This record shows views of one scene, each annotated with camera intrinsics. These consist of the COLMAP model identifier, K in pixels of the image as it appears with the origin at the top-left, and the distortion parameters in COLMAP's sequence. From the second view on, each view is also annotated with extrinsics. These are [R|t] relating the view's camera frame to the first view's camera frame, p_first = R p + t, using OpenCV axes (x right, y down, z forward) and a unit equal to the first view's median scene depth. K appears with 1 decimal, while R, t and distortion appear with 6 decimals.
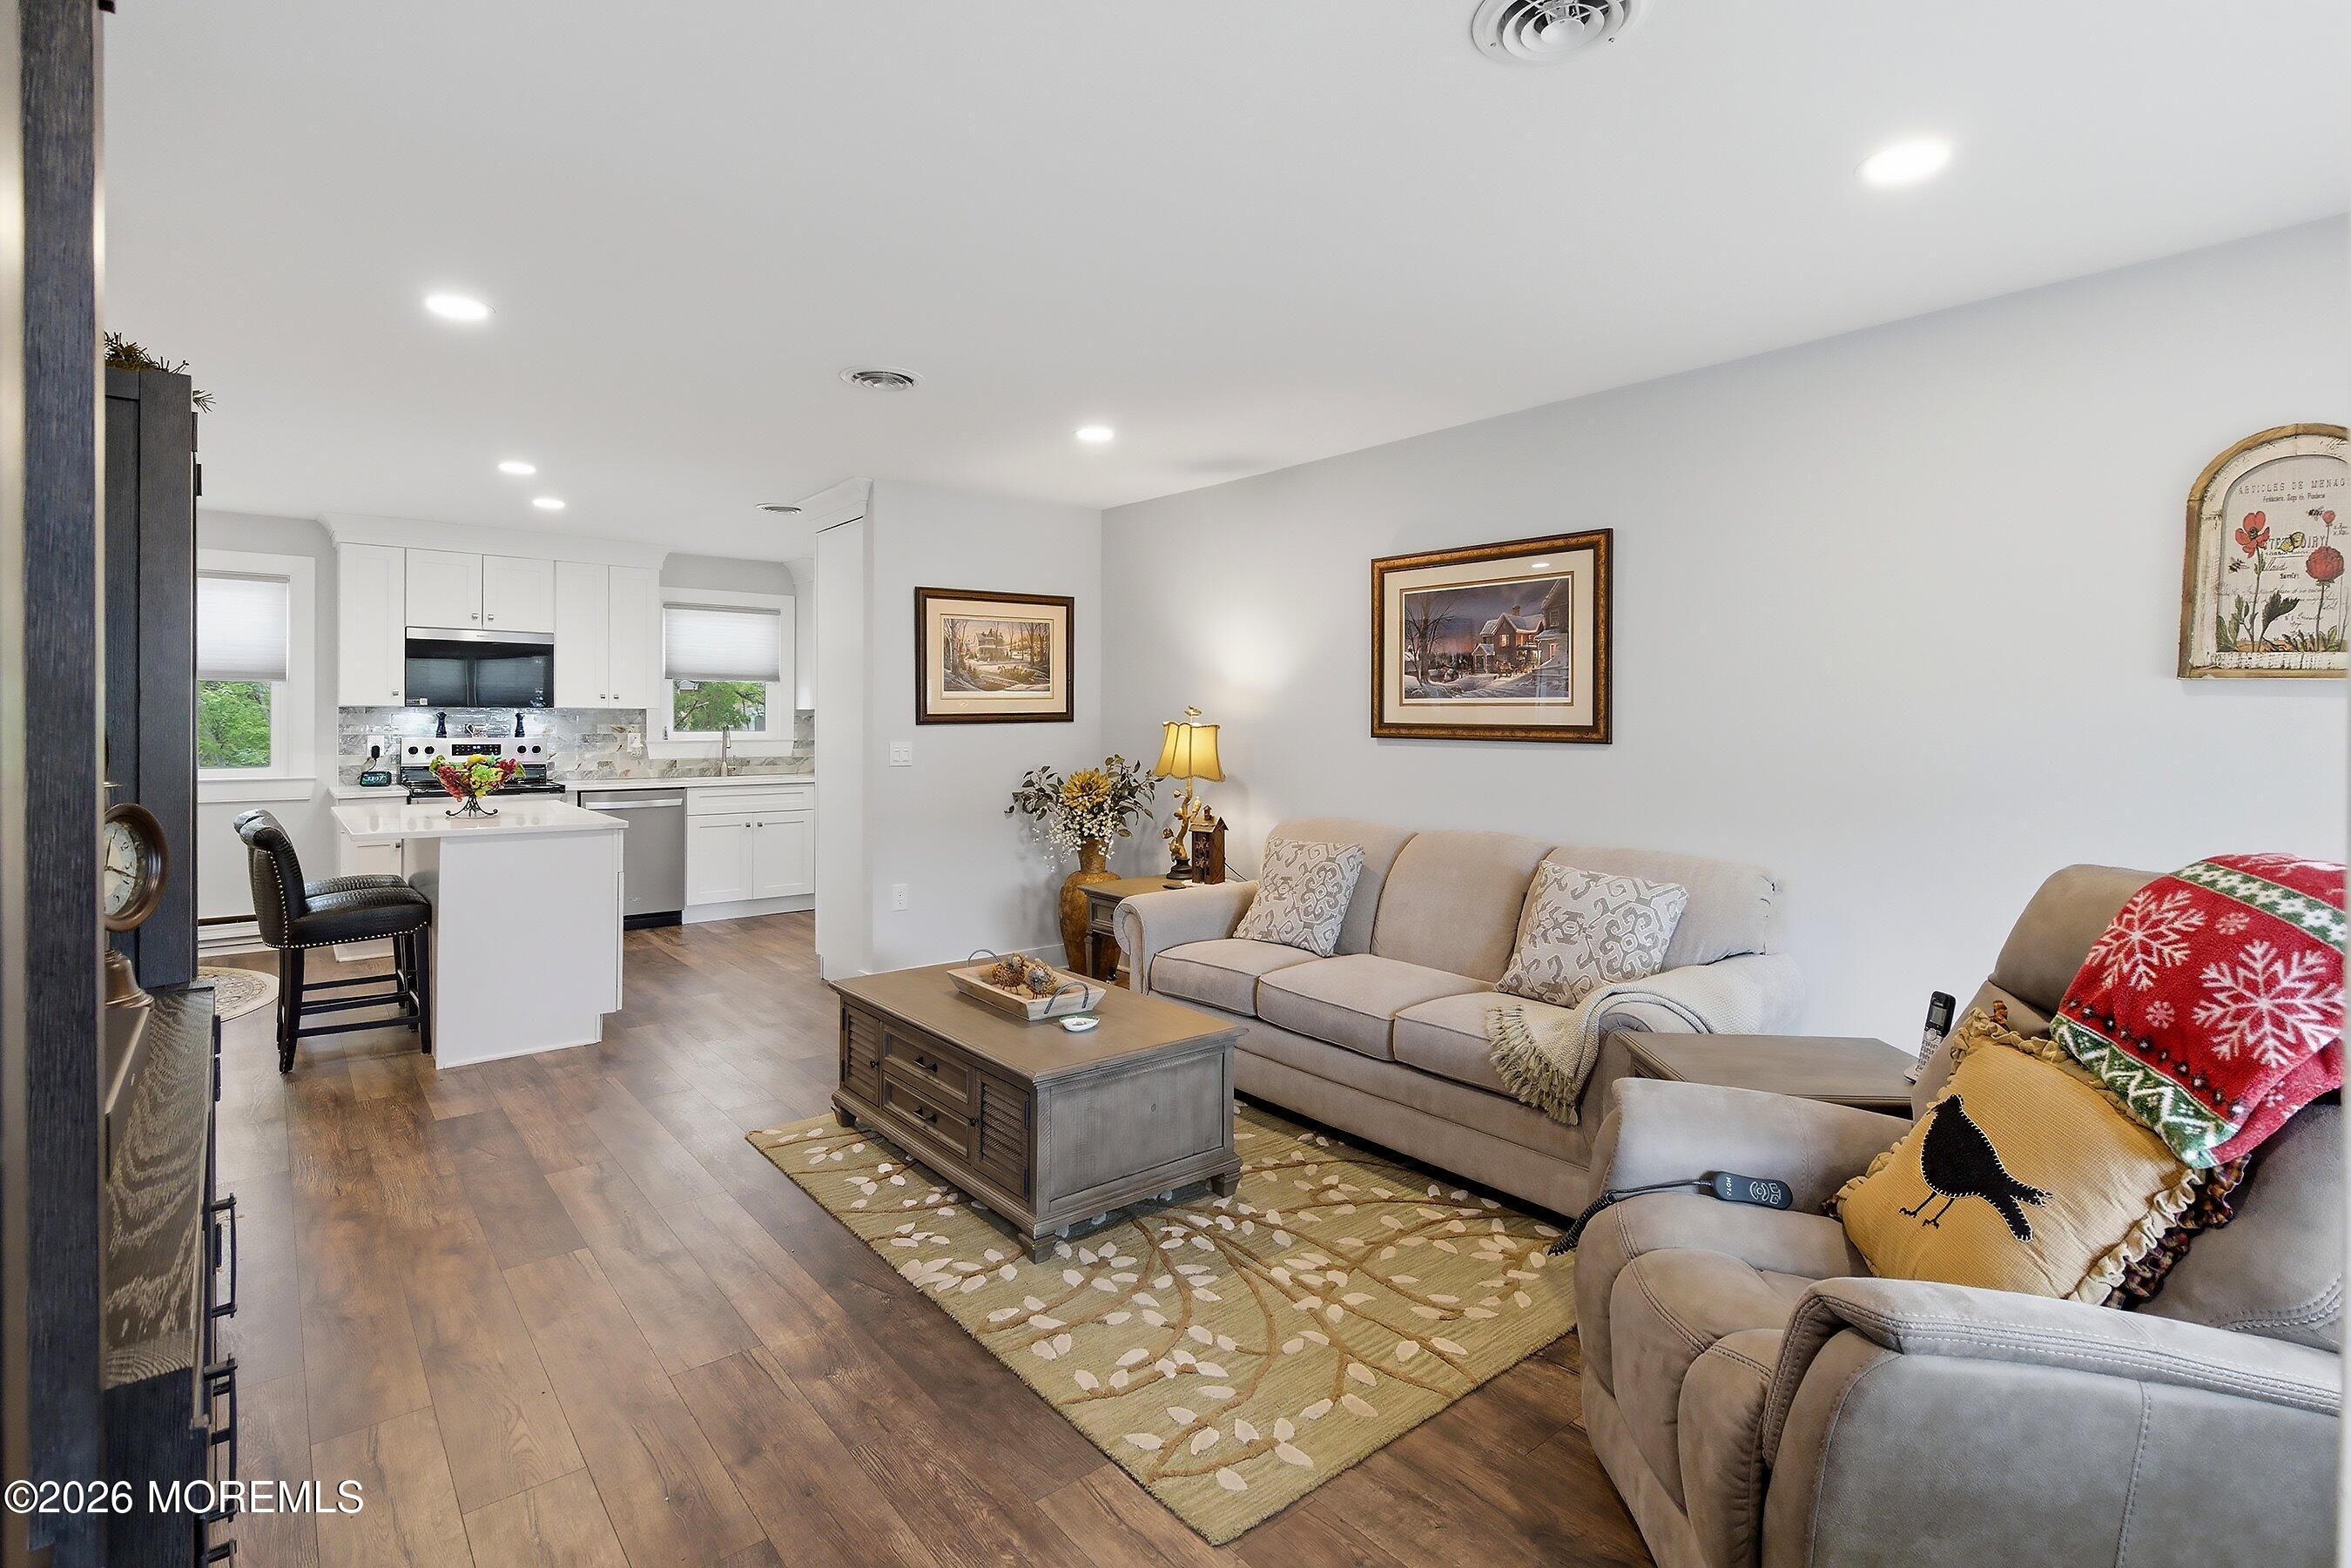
lens RADIAL K [[1109.5, 0, 1185.2], [0, 1109.5, 728.6], [0, 0, 1]] dist [-0.001143, -0.000684]
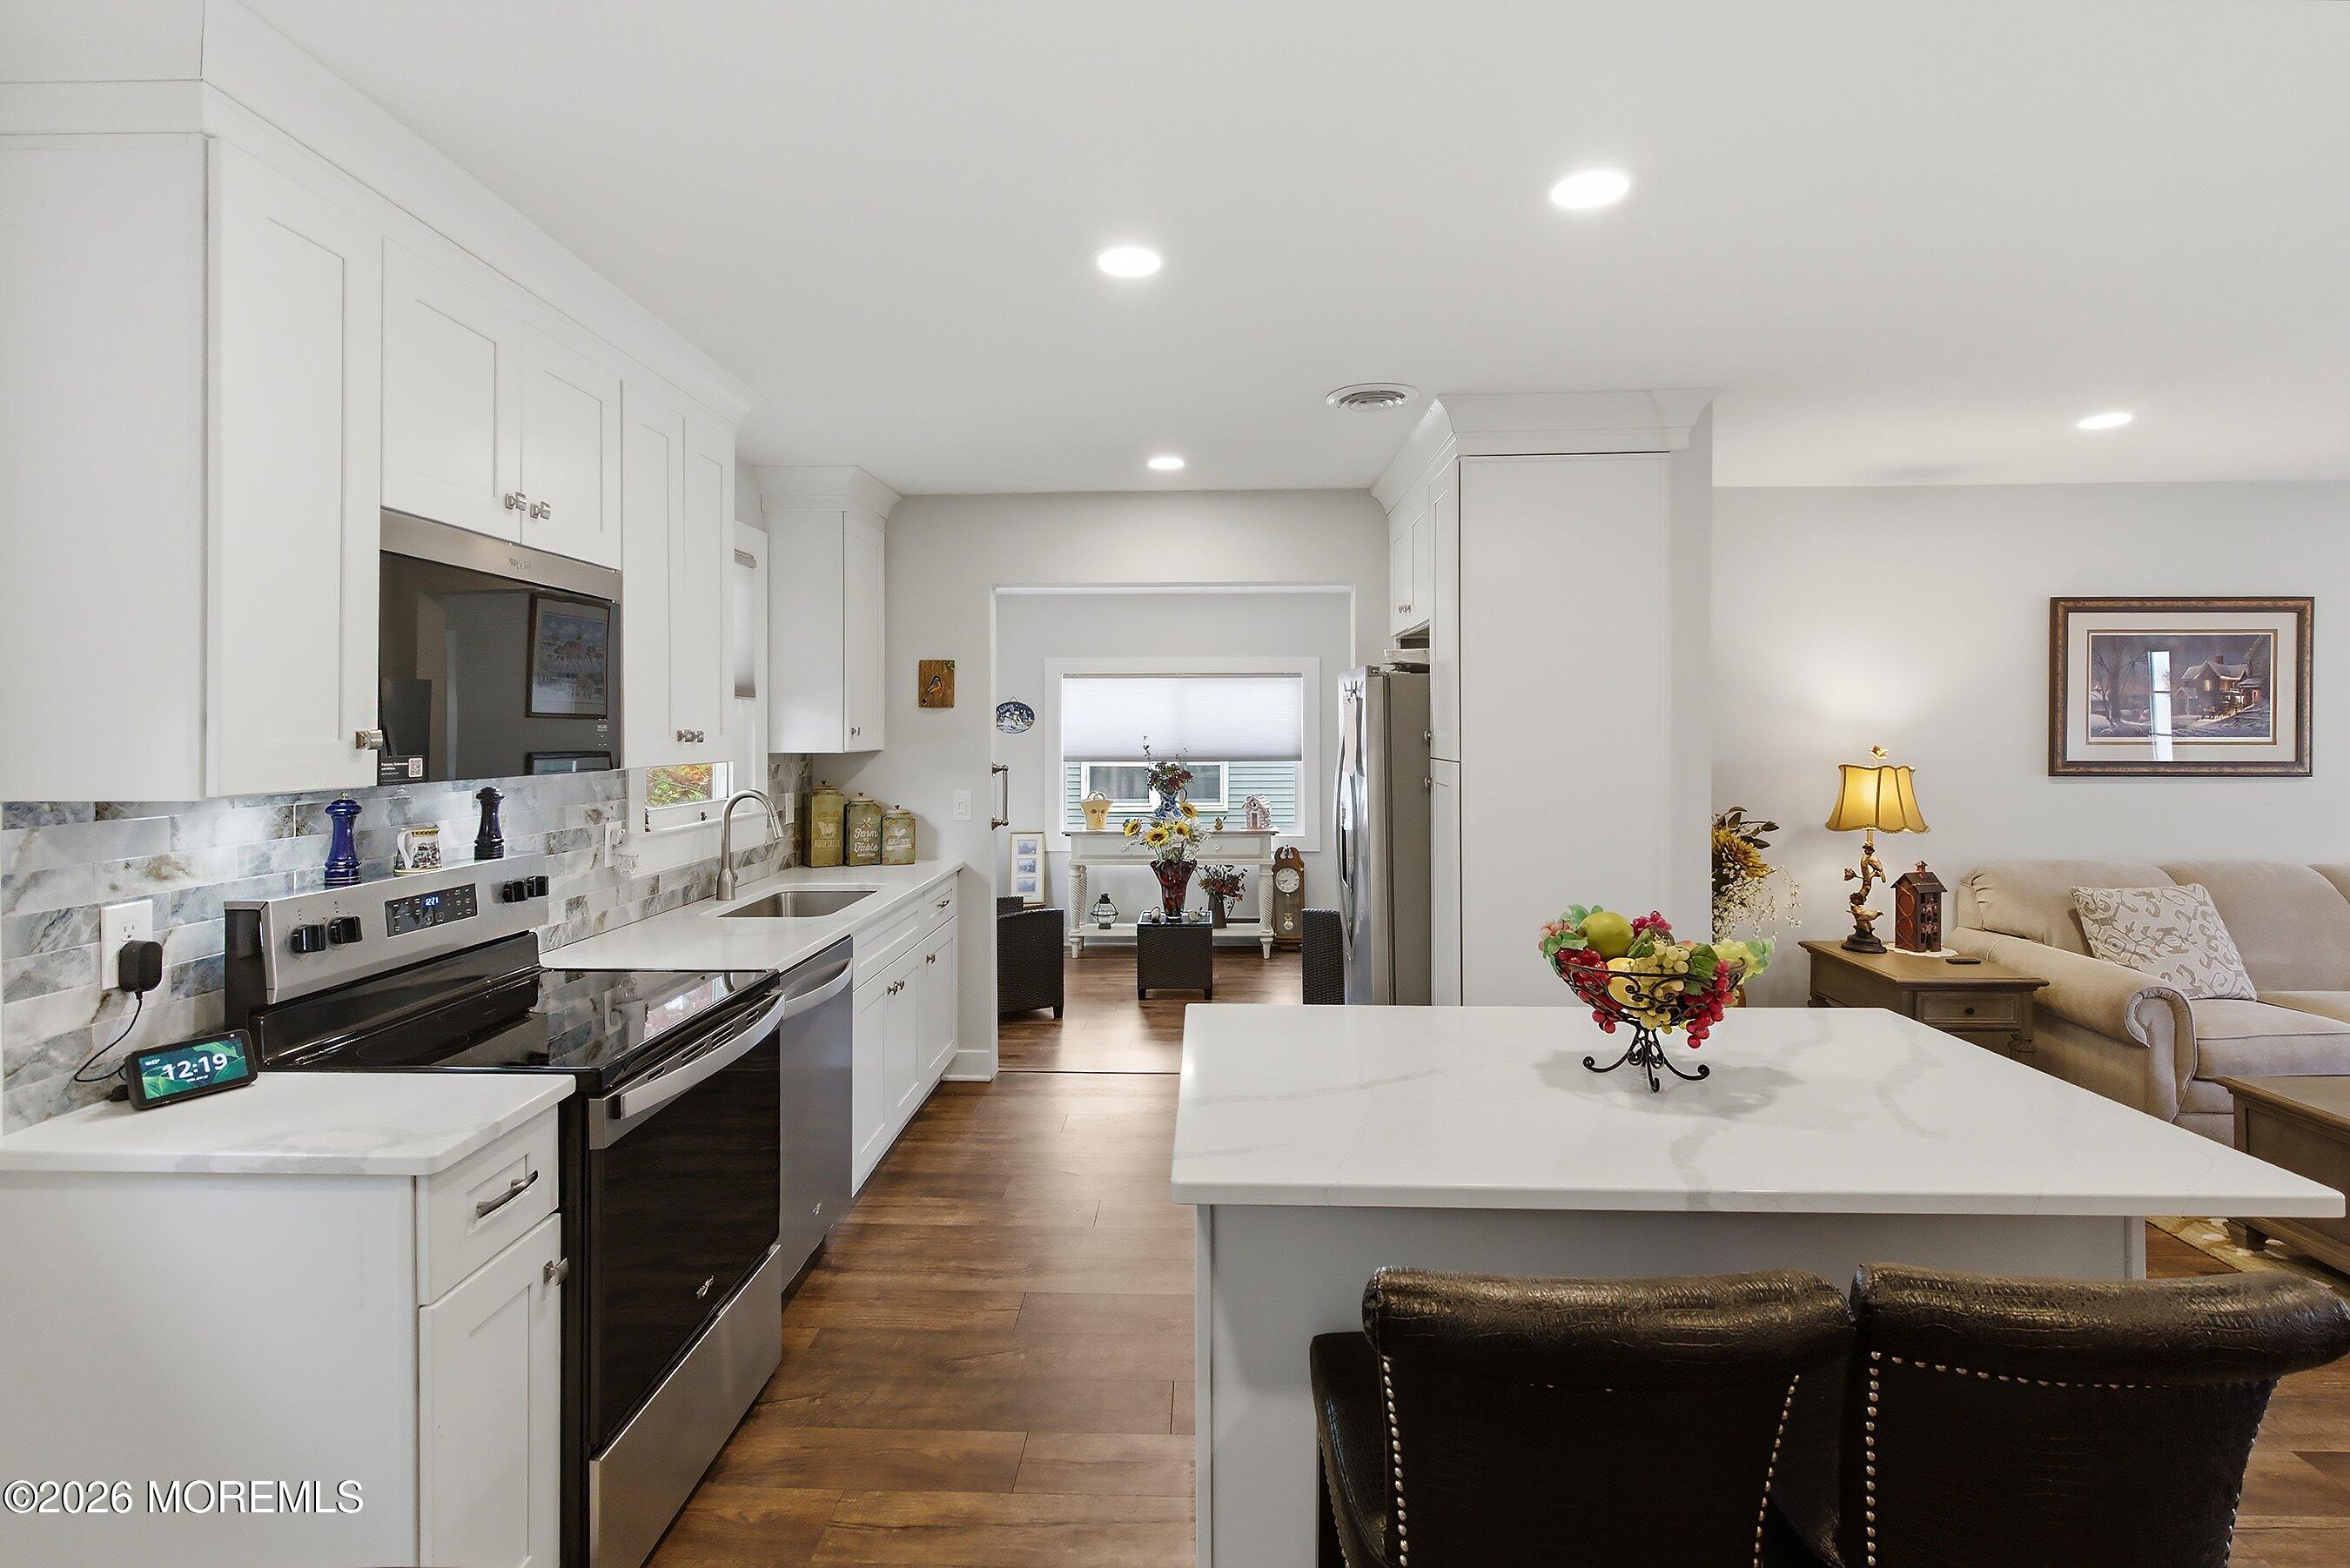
lens RADIAL K [[1108.9, 0, 1184.7], [0, 1108.9, 728.7], [0, 0, 1]] dist [-0.001143, -0.000684]
pose [[0.664110, -0.008135, 0.747591, -0.982477], [0.014883, 0.999886, -0.002341, -0.039465], [-0.747487, 0.012681, 0.664155, 0.829027]]
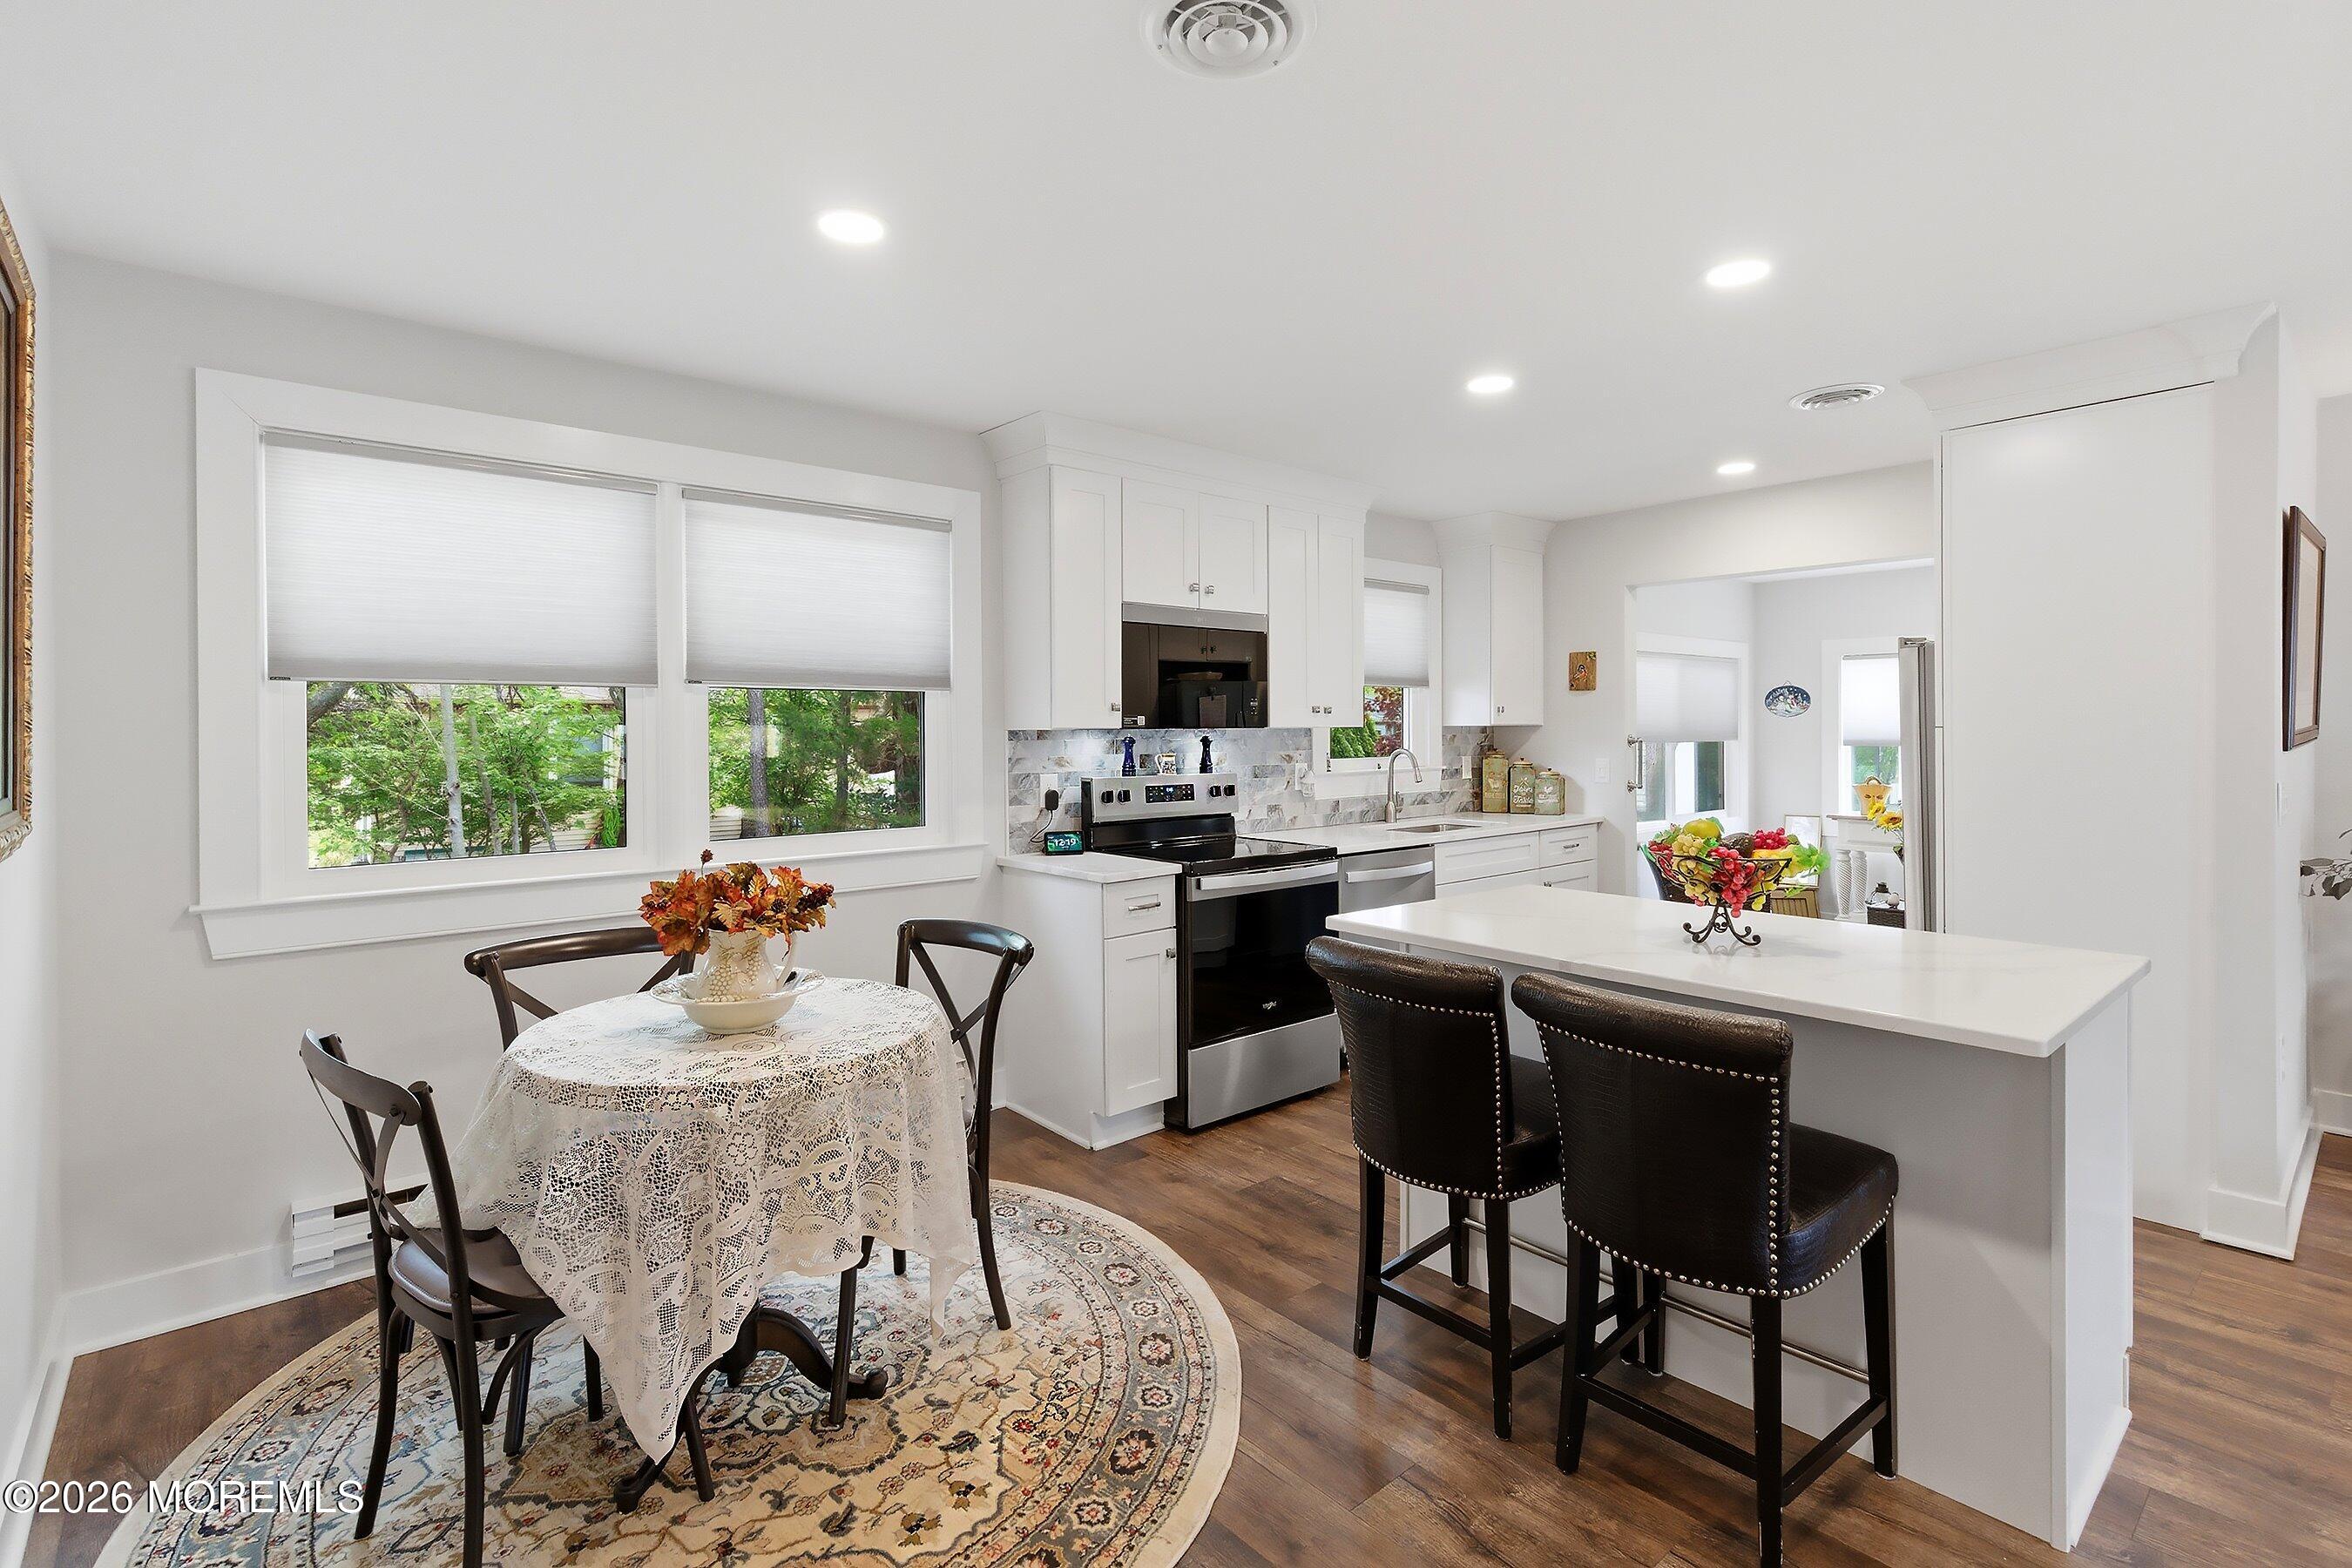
lens RADIAL K [[1110.0, 0, 1185.8], [0, 1110.0, 728.6], [0, 0, 1]] dist [-0.001143, -0.000684]
pose [[0.999727, -0.012042, 0.020024, -0.858691], [0.012251, 0.999871, -0.010359, -0.016208], [-0.019897, 0.010602, 0.999746, 0.463060]]
